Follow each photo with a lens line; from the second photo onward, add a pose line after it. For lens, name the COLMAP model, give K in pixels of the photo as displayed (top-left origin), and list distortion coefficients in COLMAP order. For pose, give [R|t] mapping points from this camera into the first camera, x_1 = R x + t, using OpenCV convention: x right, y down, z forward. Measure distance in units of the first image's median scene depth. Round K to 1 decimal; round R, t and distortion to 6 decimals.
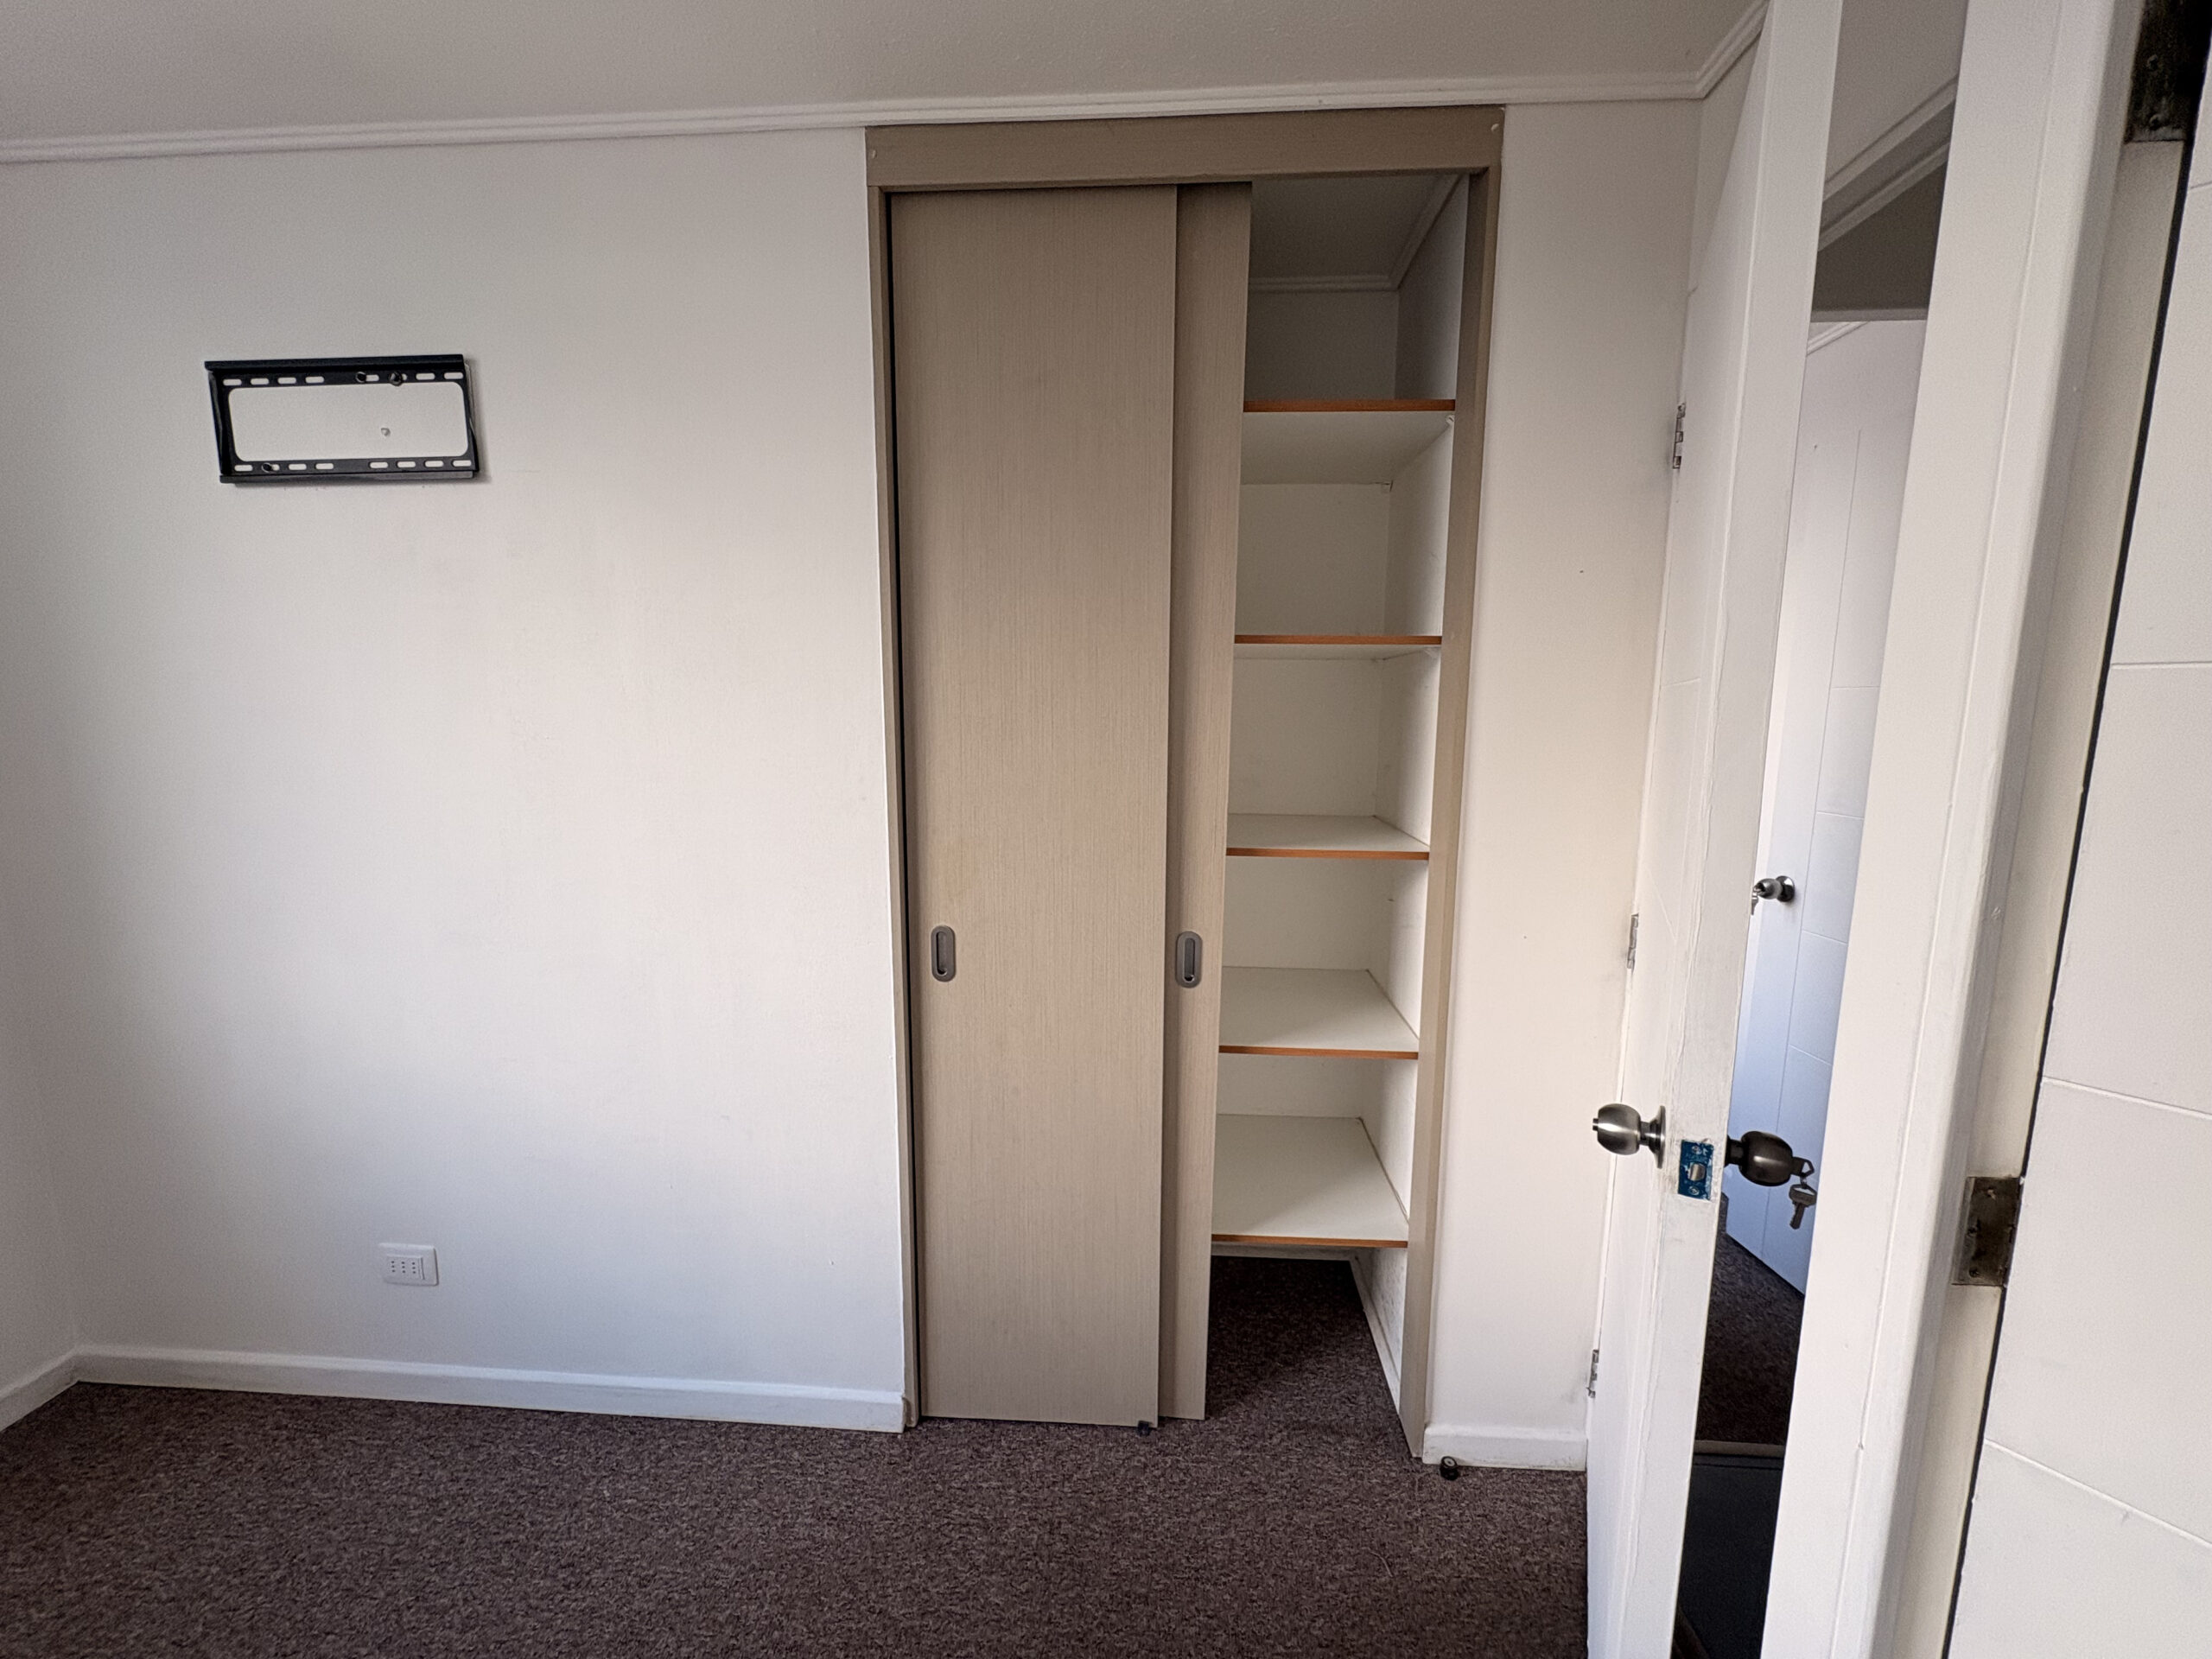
lens RADIAL K [[879.1, 0, 1102.4], [0, 879.1, 831.7], [0, 0, 1]] dist [-0.000487, 0.000376]
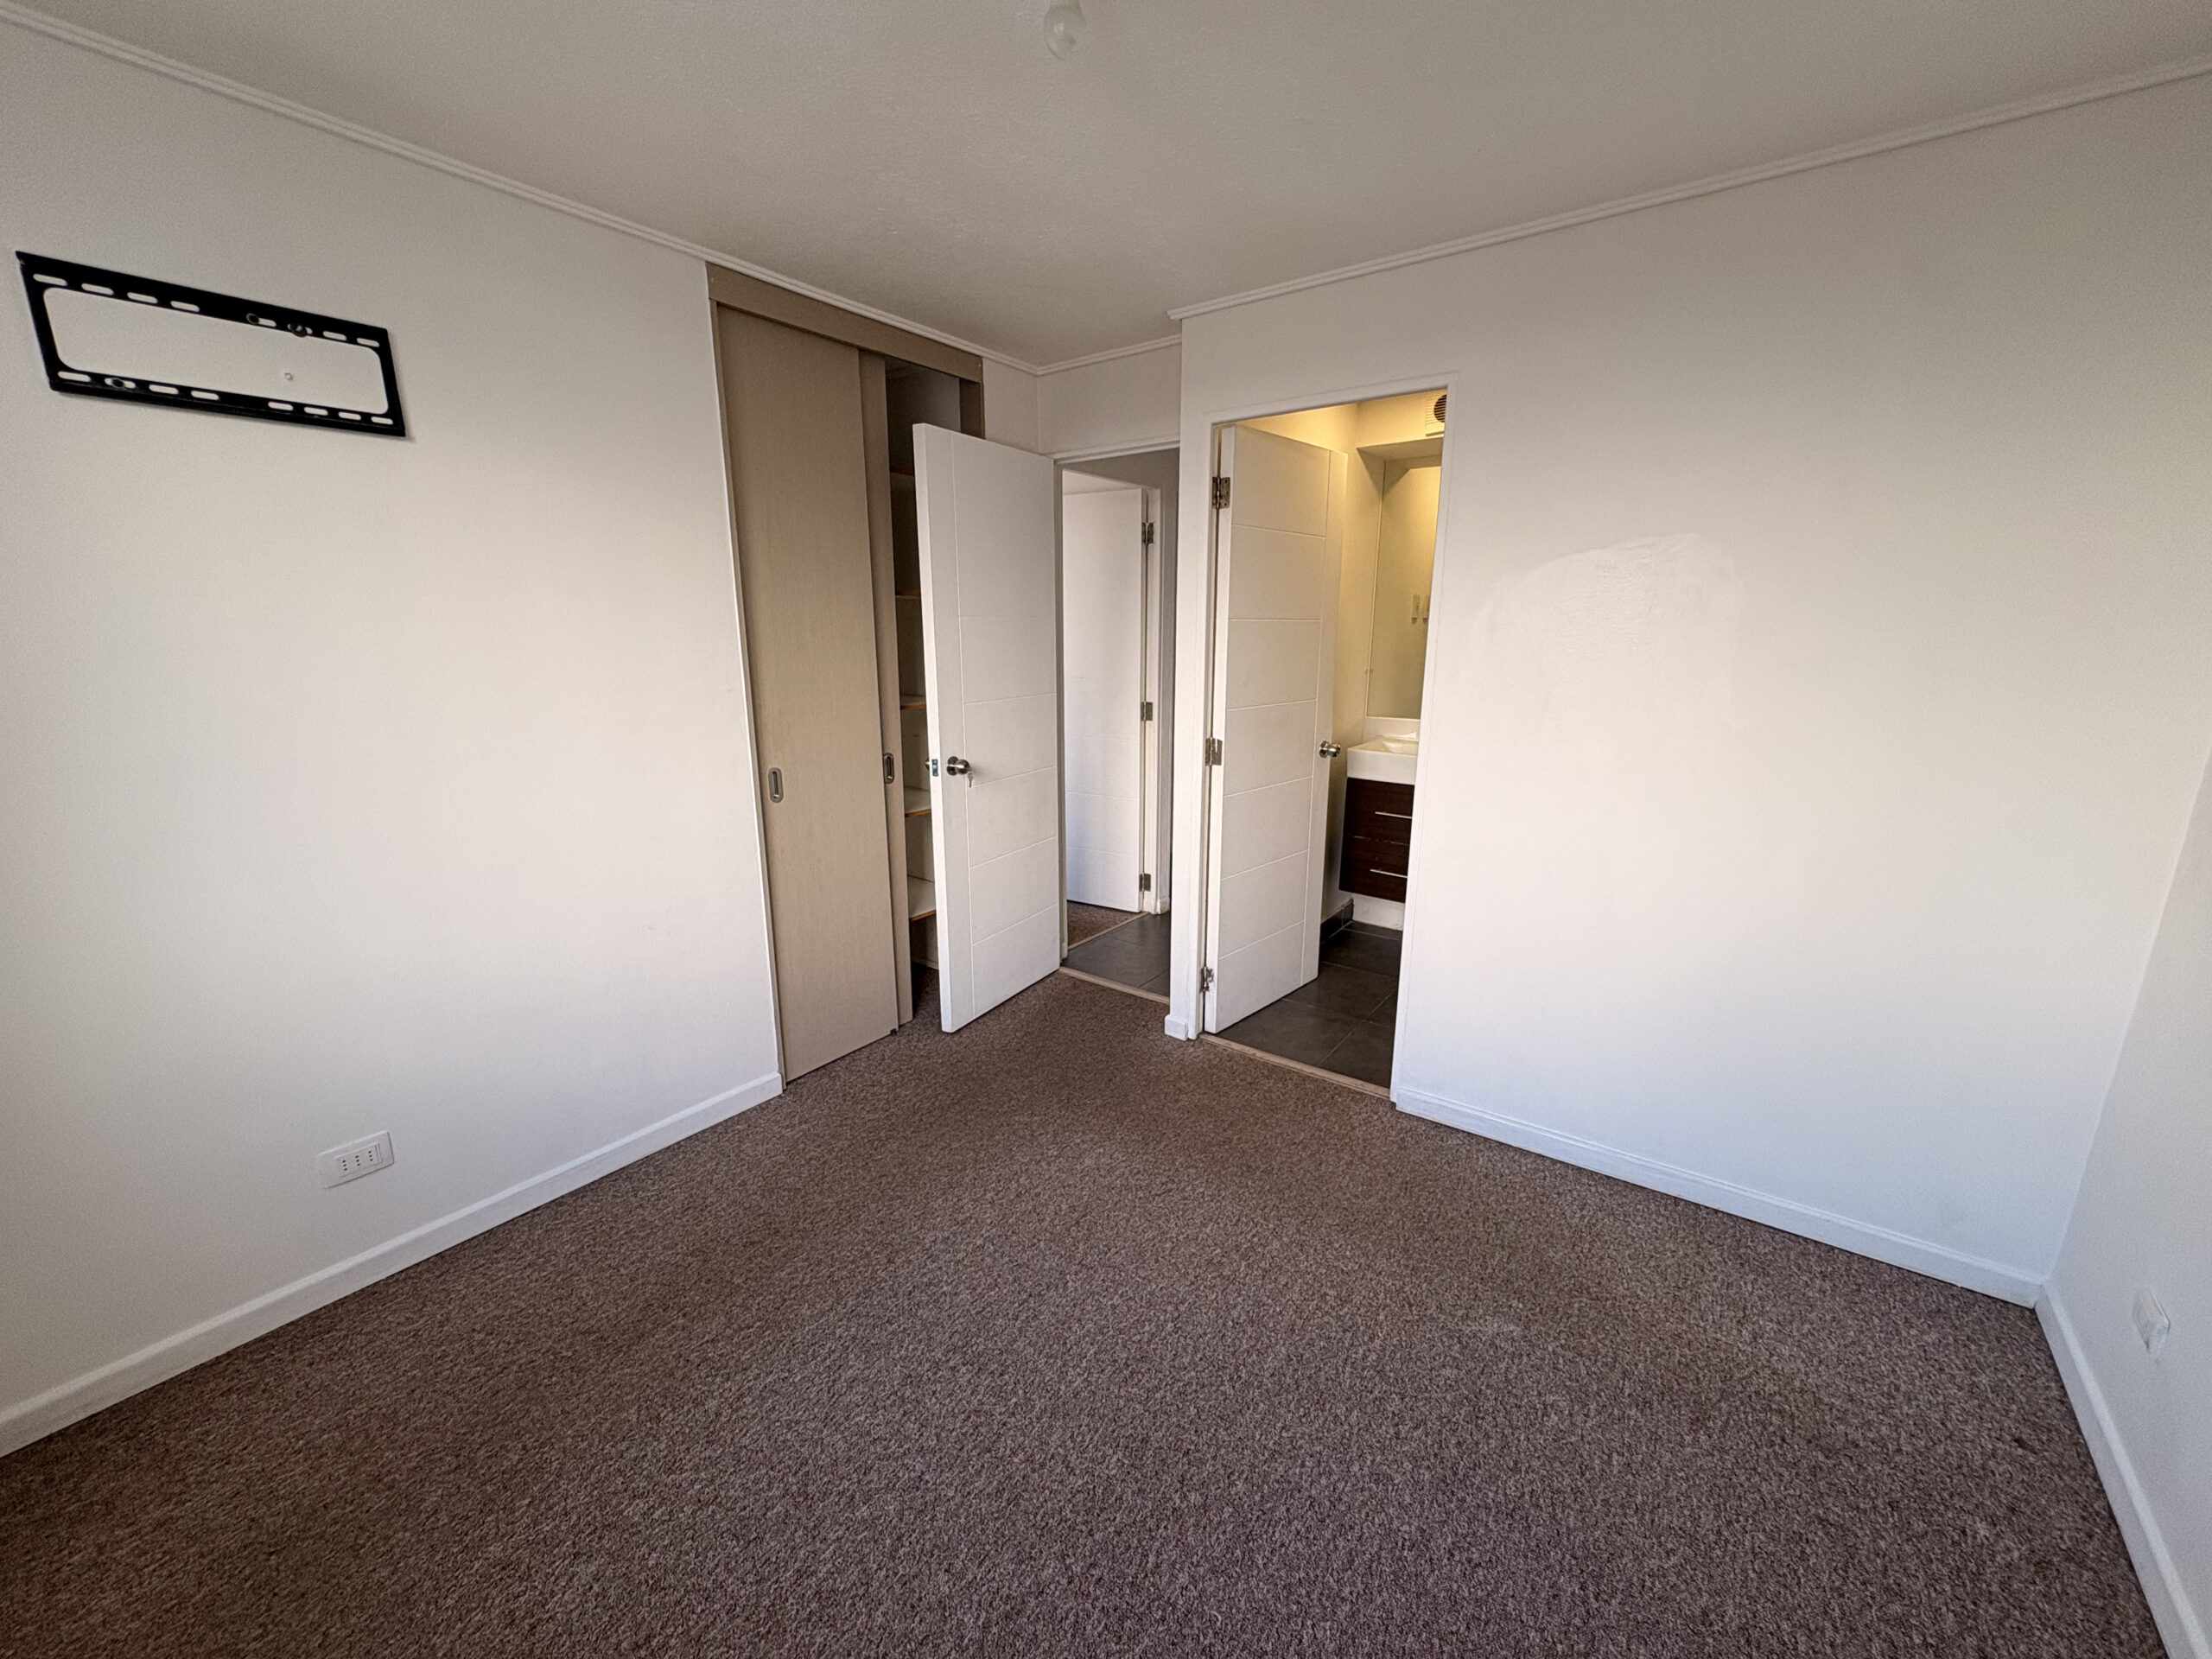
lens RADIAL K [[879.1, 0, 1105.5], [0, 879.1, 830.1], [0, 0, 1]] dist [-0.000487, 0.000376]
pose [[0.541084, -0.194548, 0.818156, -1.262162], [0.122354, 0.980733, 0.152289, 0.050703], [-0.832020, 0.017704, 0.554463, -0.426069]]
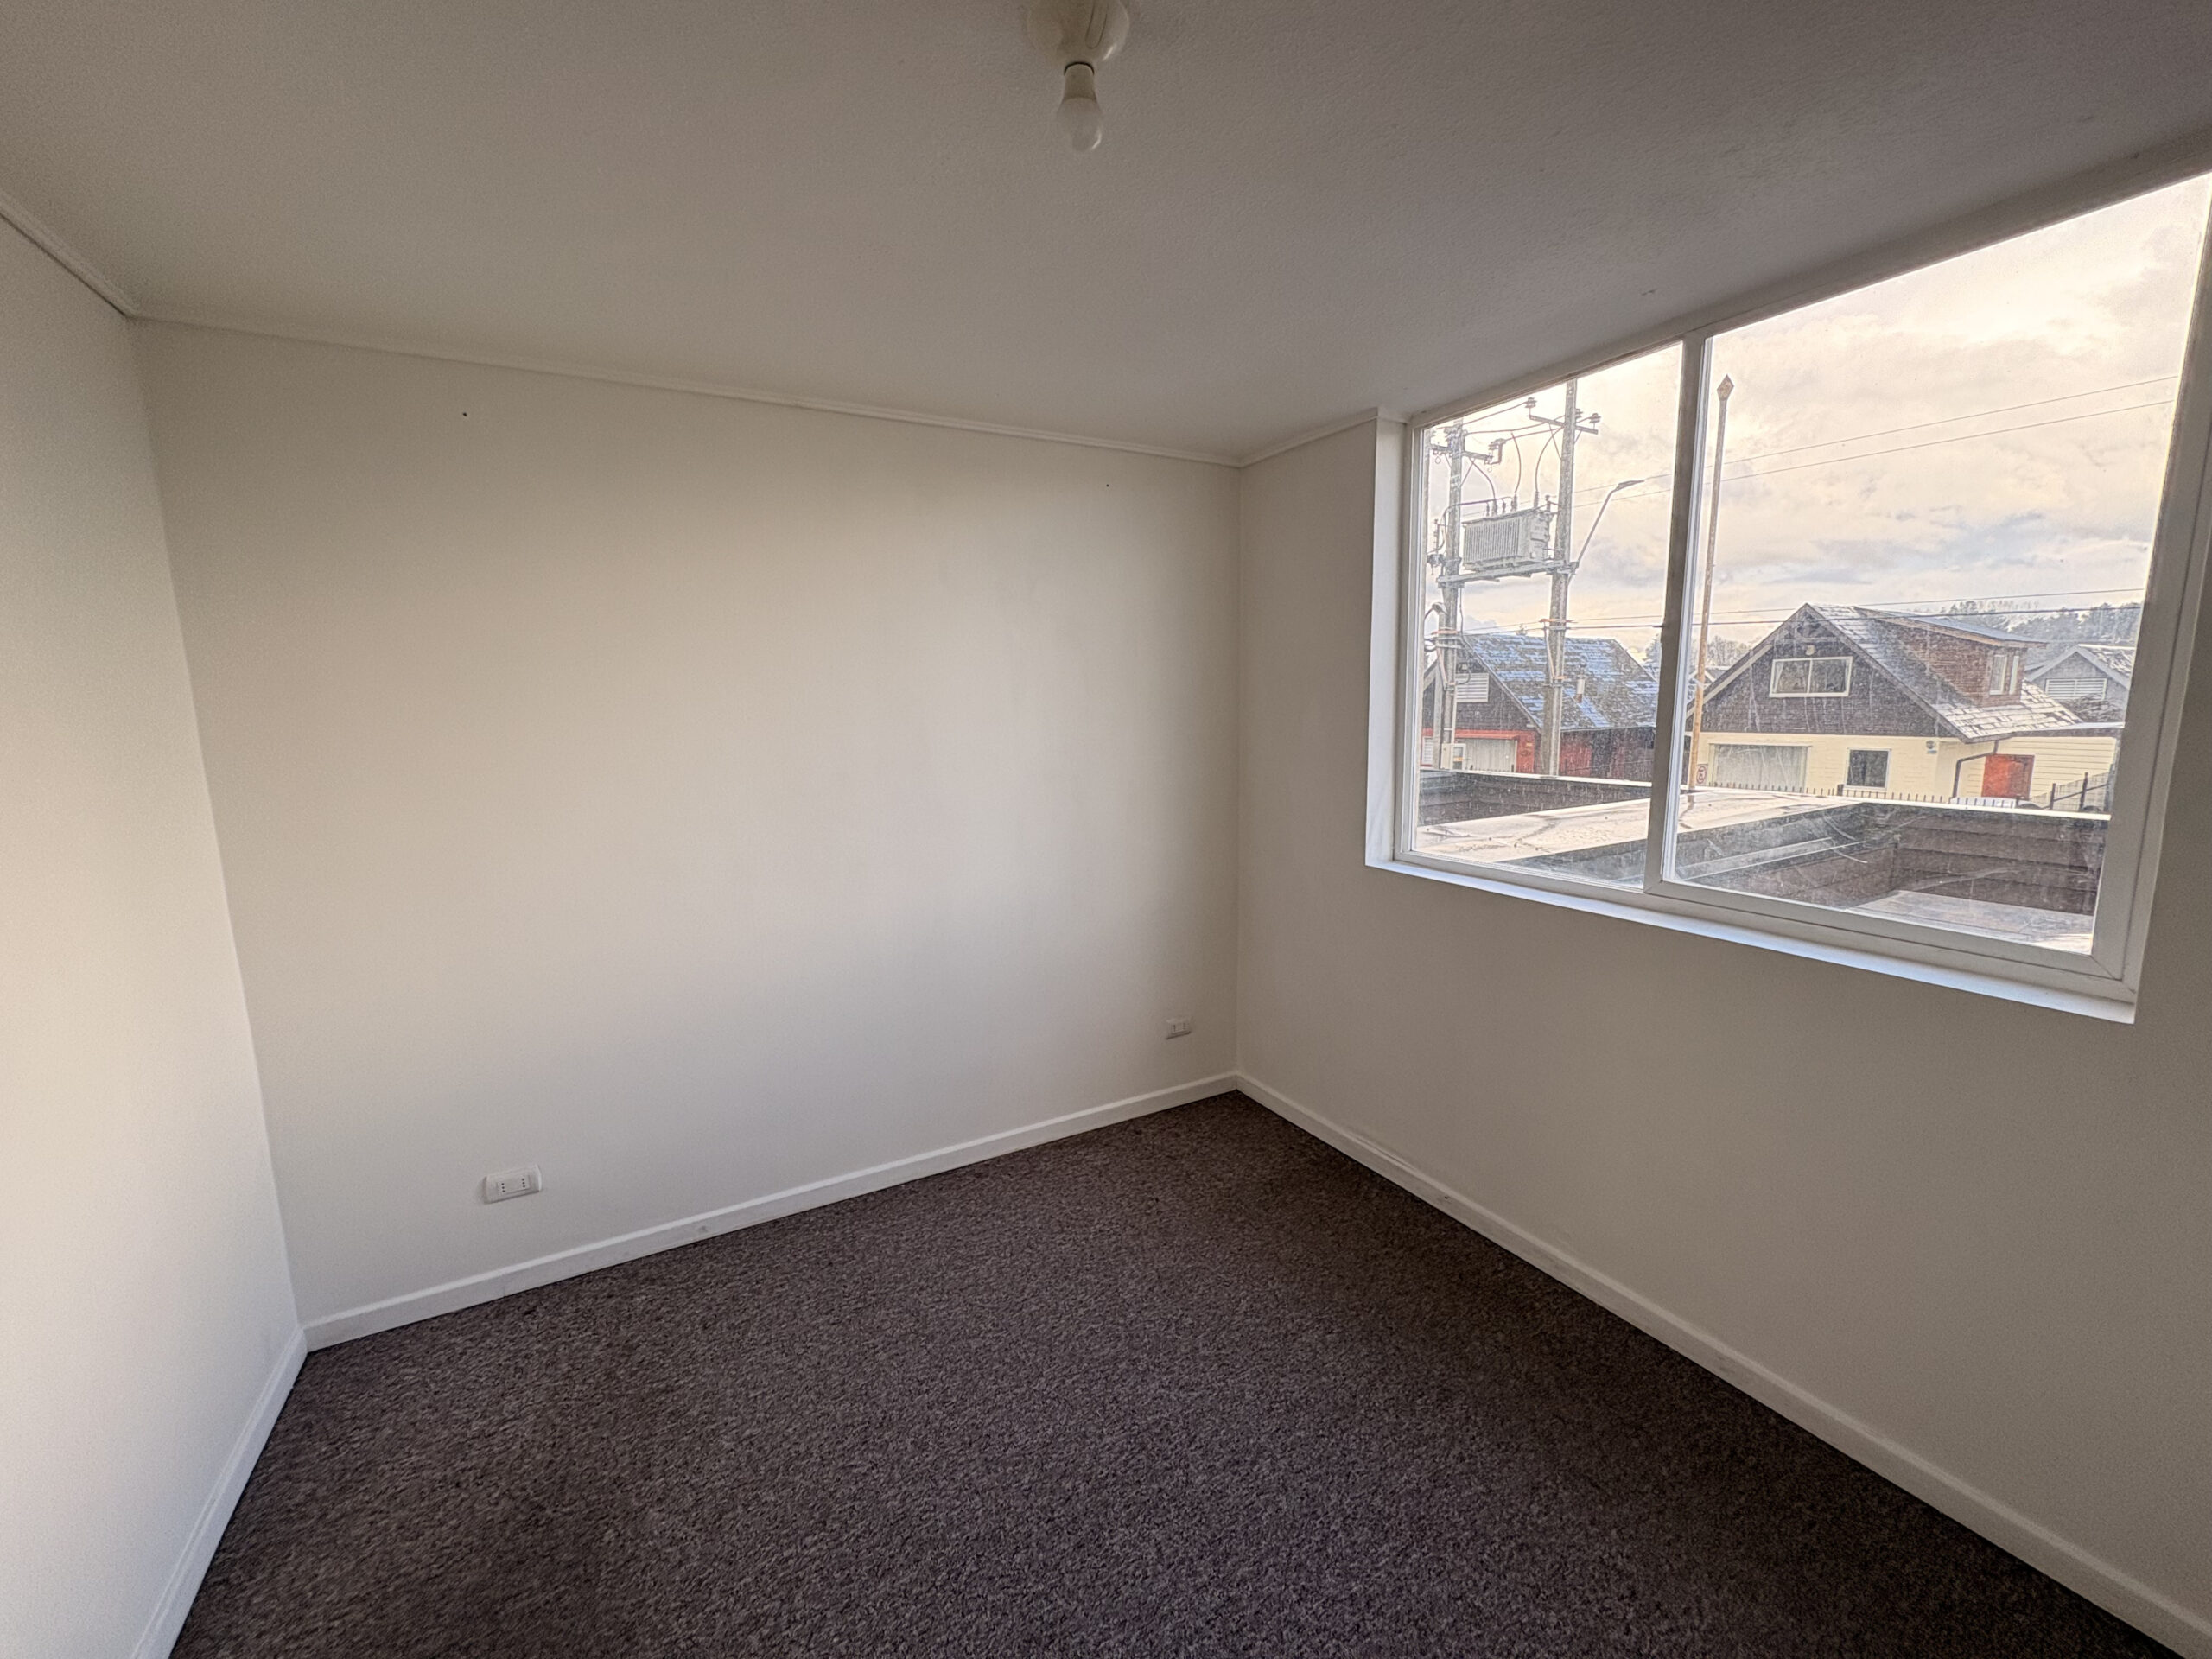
lens RADIAL K [[879.1, 0, 1105.0], [0, 879.1, 831.9], [0, 0, 1]] dist [-0.000487, 0.000376]
pose [[-0.839475, 0.093474, -0.535298, -0.076399], [-0.063146, 0.961639, 0.266950, -0.185620], [0.539717, 0.257900, -0.801370, 0.757176]]
